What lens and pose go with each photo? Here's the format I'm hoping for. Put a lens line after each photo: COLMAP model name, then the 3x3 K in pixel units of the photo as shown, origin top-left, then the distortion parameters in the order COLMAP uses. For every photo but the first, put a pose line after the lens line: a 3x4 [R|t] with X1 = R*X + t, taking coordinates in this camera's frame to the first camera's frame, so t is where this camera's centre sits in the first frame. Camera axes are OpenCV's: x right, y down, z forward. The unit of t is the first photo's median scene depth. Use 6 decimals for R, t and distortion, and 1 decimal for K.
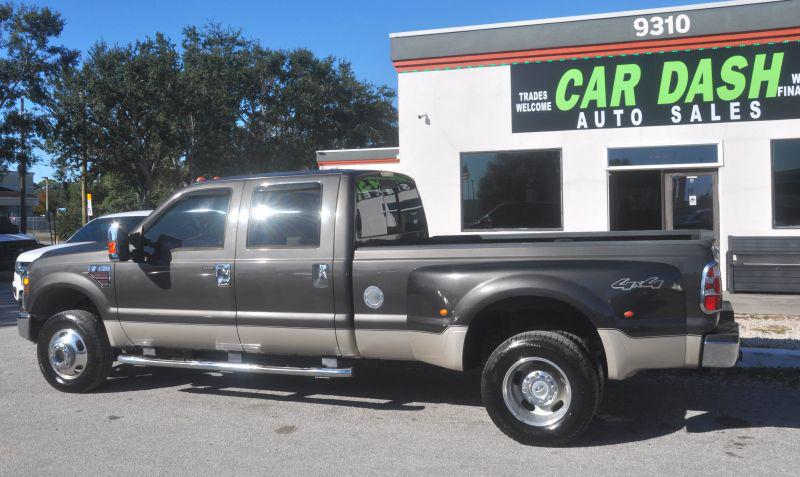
lens RADIAL K [[753.4, 0, 394.0], [0, 753.4, 240.4], [0, 0, 1]] dist [-0.046396, 0.000000]
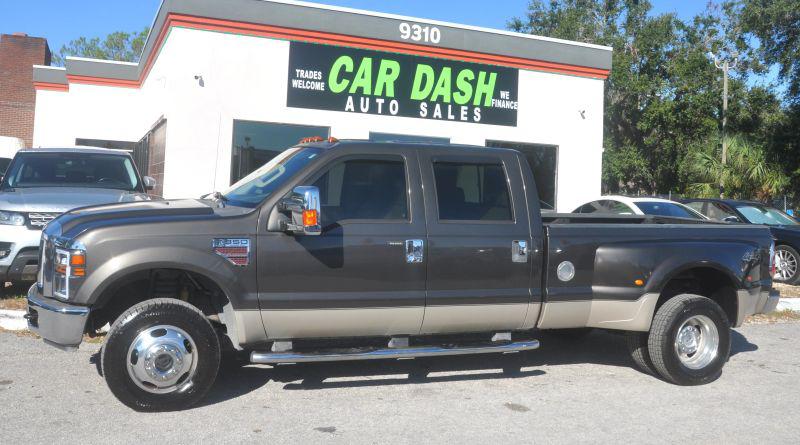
lens RADIAL K [[707.3, 0, 408.2], [0, 707.3, 204.3], [0, 0, 1]] dist [-0.090967, 0.003321]
pose [[0.747117, 0.040030, 0.663486, -0.376551], [-0.035862, 0.999159, -0.019899, 0.003964], [-0.663724, -0.008927, 0.747924, 0.179195]]
